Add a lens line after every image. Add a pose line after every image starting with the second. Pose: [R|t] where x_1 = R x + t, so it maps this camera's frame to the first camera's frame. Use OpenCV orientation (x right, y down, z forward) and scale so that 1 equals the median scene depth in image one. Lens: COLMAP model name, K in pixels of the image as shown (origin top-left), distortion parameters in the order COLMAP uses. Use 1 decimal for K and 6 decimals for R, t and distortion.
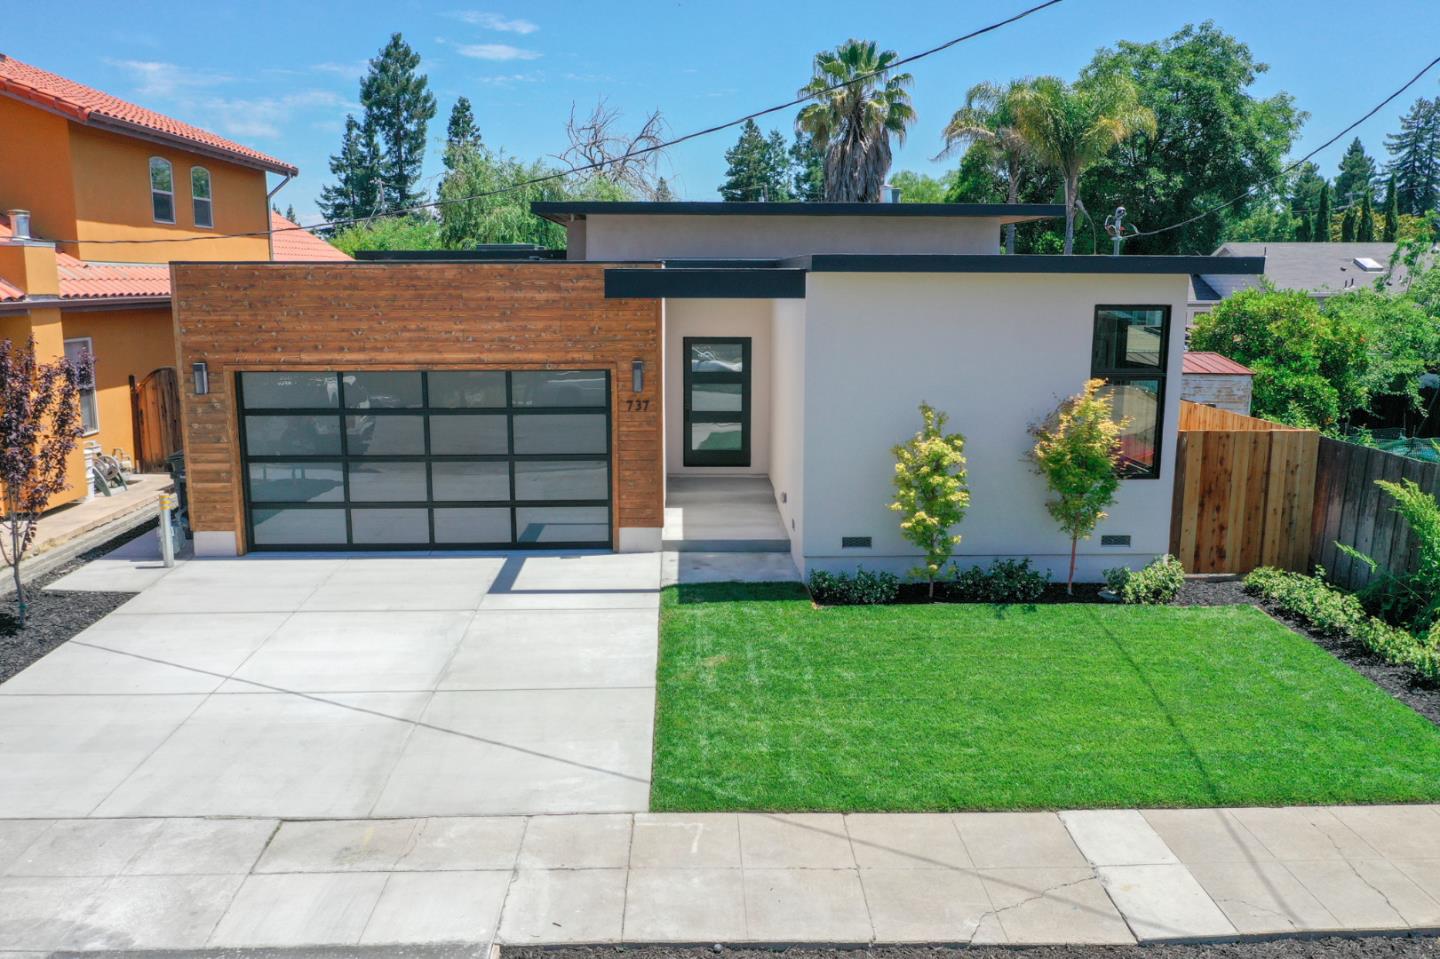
lens RADIAL K [[1123.9, 0, 720.0], [0, 1123.9, 479.5], [0, 0, 1]] dist [-0.004700, -0.010691]
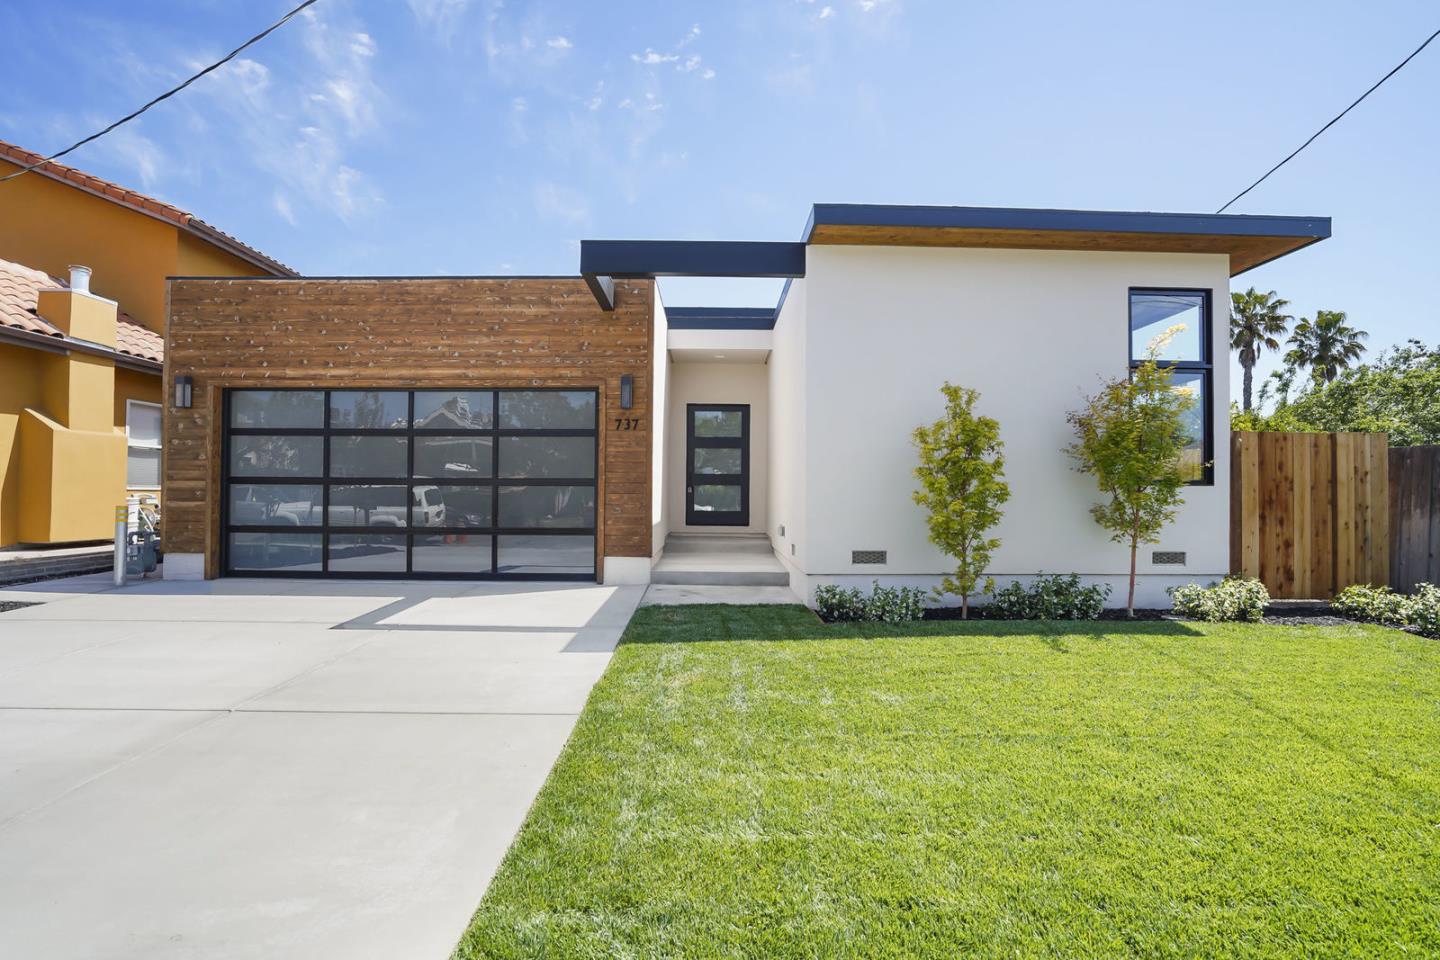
lens RADIAL K [[698.6, 0, 718.8], [0, 698.6, 485.7], [0, 0, 1]] dist [-0.054491, 0.022626]
pose [[0.999607, 0.005171, -0.027554, 0.021304], [-0.010288, 0.981930, -0.188964, 0.097517], [0.026079, 0.189173, 0.981597, 0.443697]]
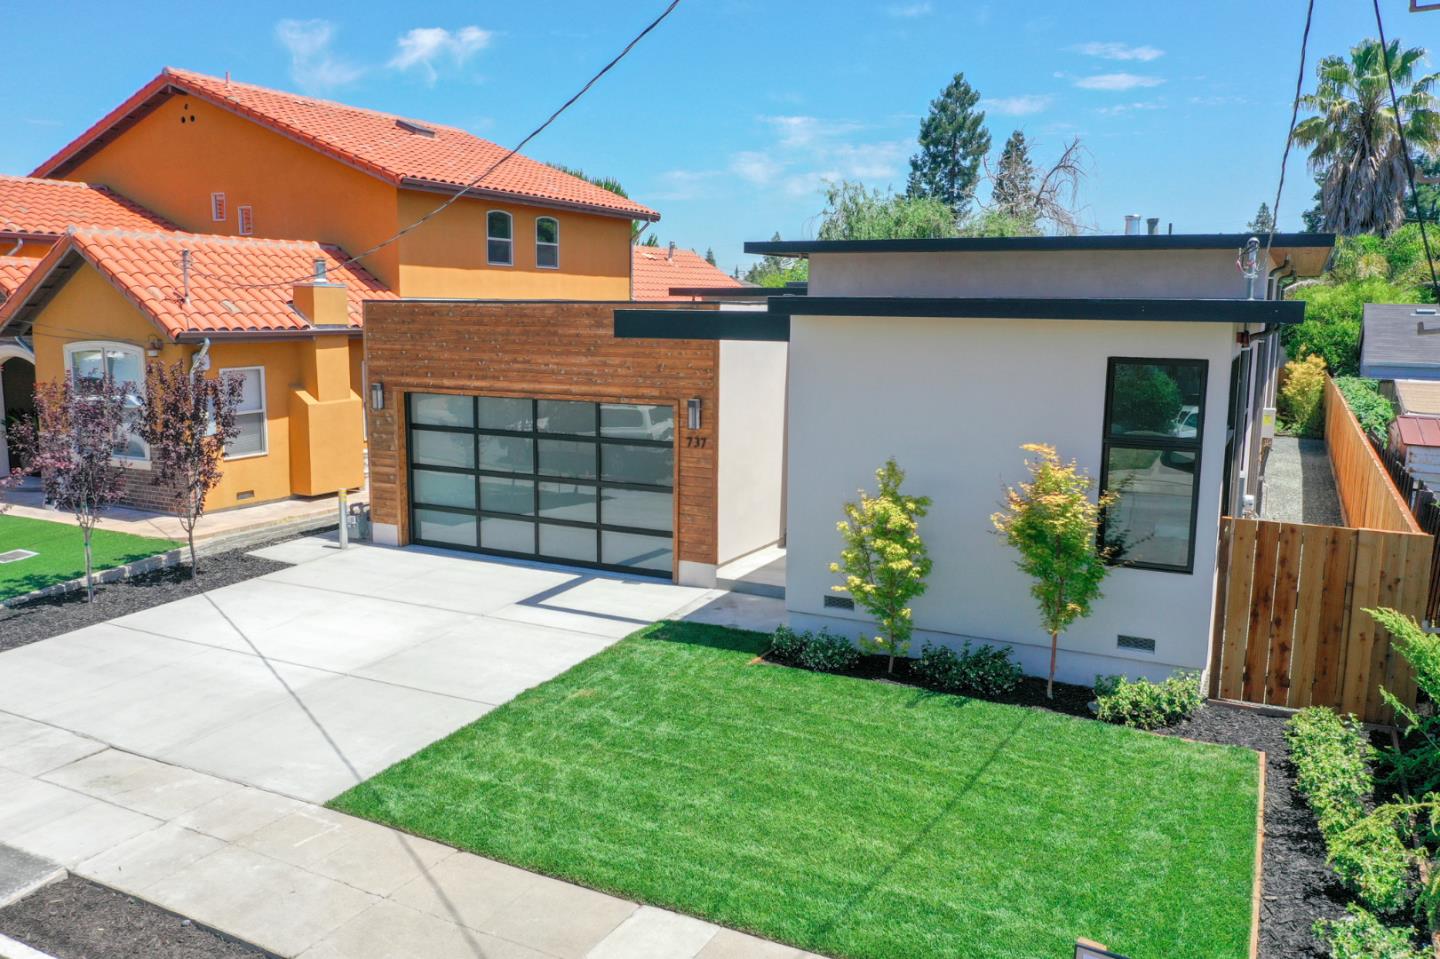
lens RADIAL K [[1123.9, 0, 720.0], [0, 1123.9, 479.5], [0, 0, 1]] dist [-0.004700, -0.010691]
pose [[0.871204, 0.081343, -0.484135, 0.451863], [-0.094792, 0.995492, -0.003319, -0.031659], [0.481682, 0.048783, 0.874987, 0.122709]]
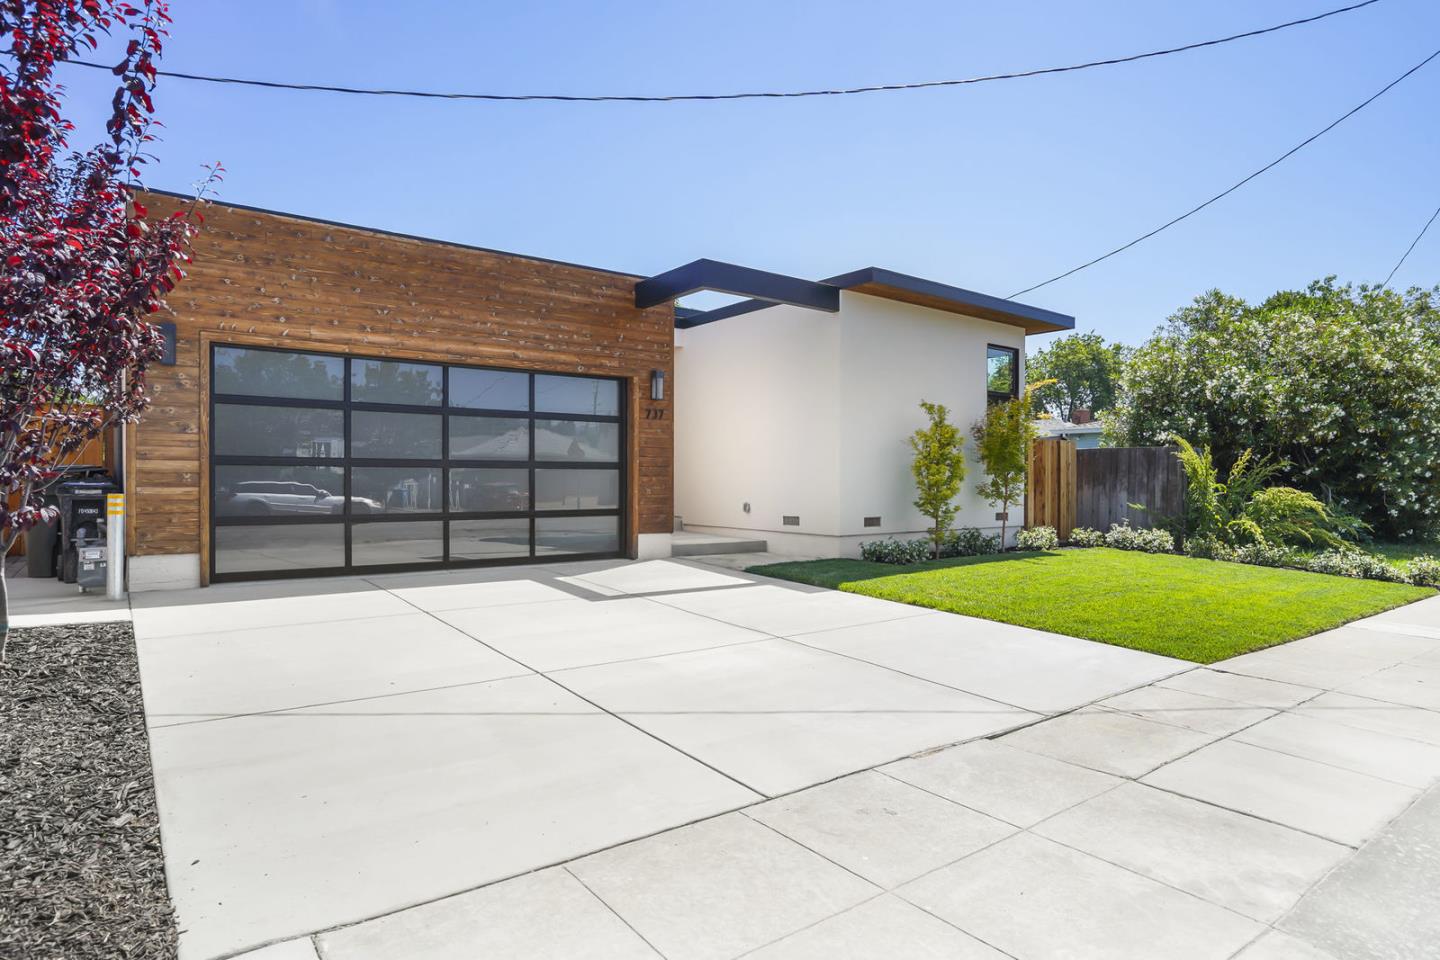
lens RADIAL K [[812.4, 0, 719.2], [0, 812.4, 488.1], [0, 0, 1]] dist [-0.040962, 0.038689]
pose [[0.817724, -0.003269, 0.575602, -0.469988], [0.100733, 0.985365, -0.137509, 0.114958], [-0.566728, 0.170427, 0.806086, 0.376222]]
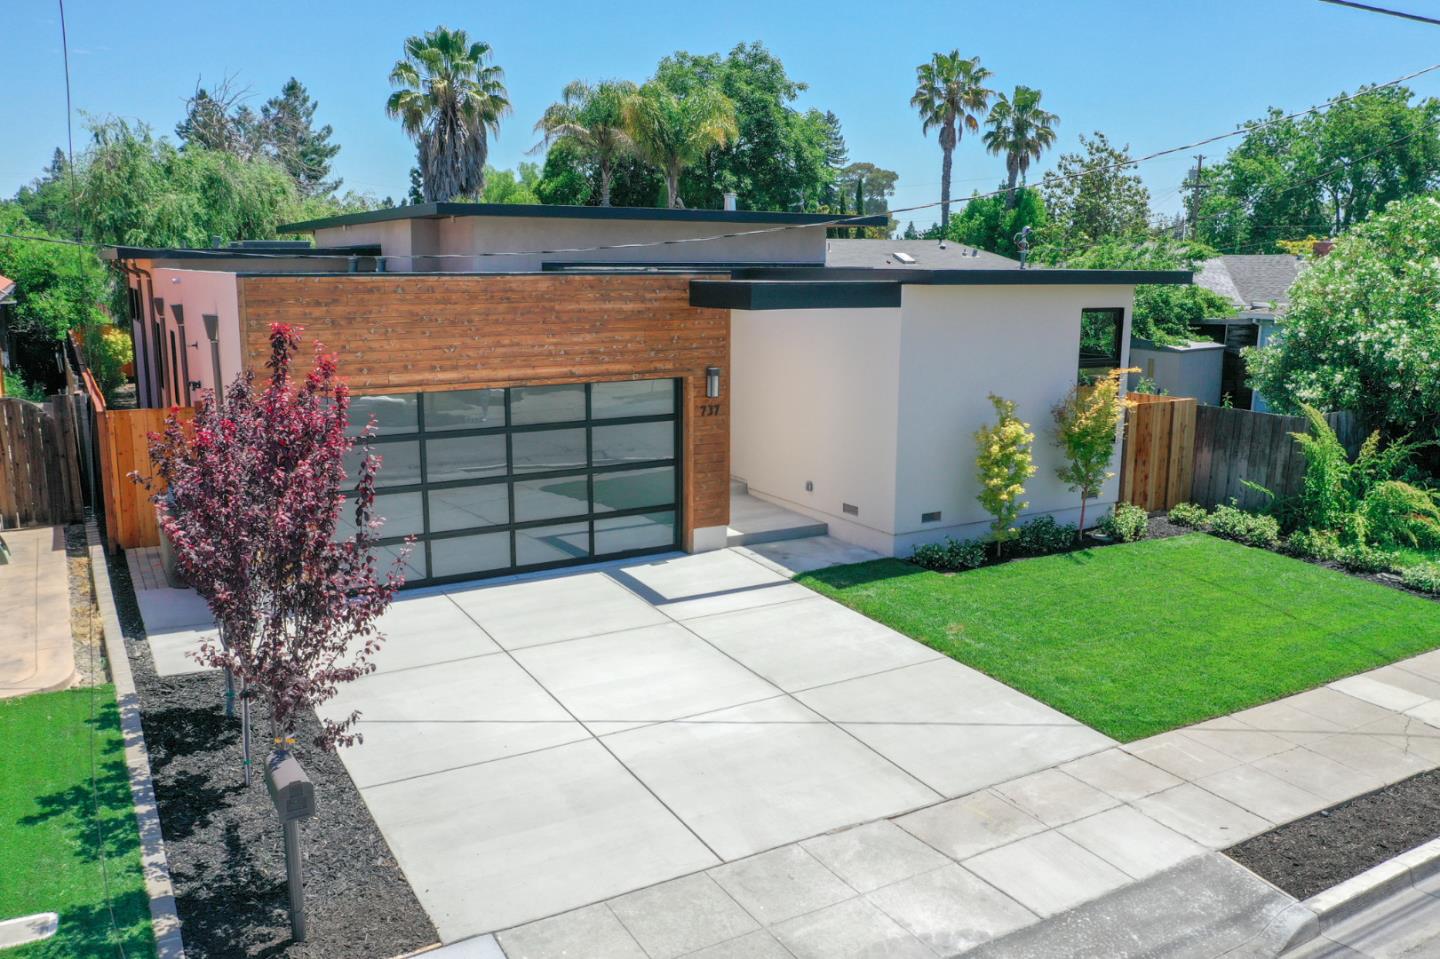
lens RADIAL K [[1123.9, 0, 720.0], [0, 1123.9, 479.5], [0, 0, 1]] dist [-0.004700, -0.010691]
pose [[0.879645, -0.088051, 0.467409, -0.571079], [0.081573, 0.996083, 0.034126, -0.037545], [-0.468583, 0.008109, 0.883382, 0.075852]]
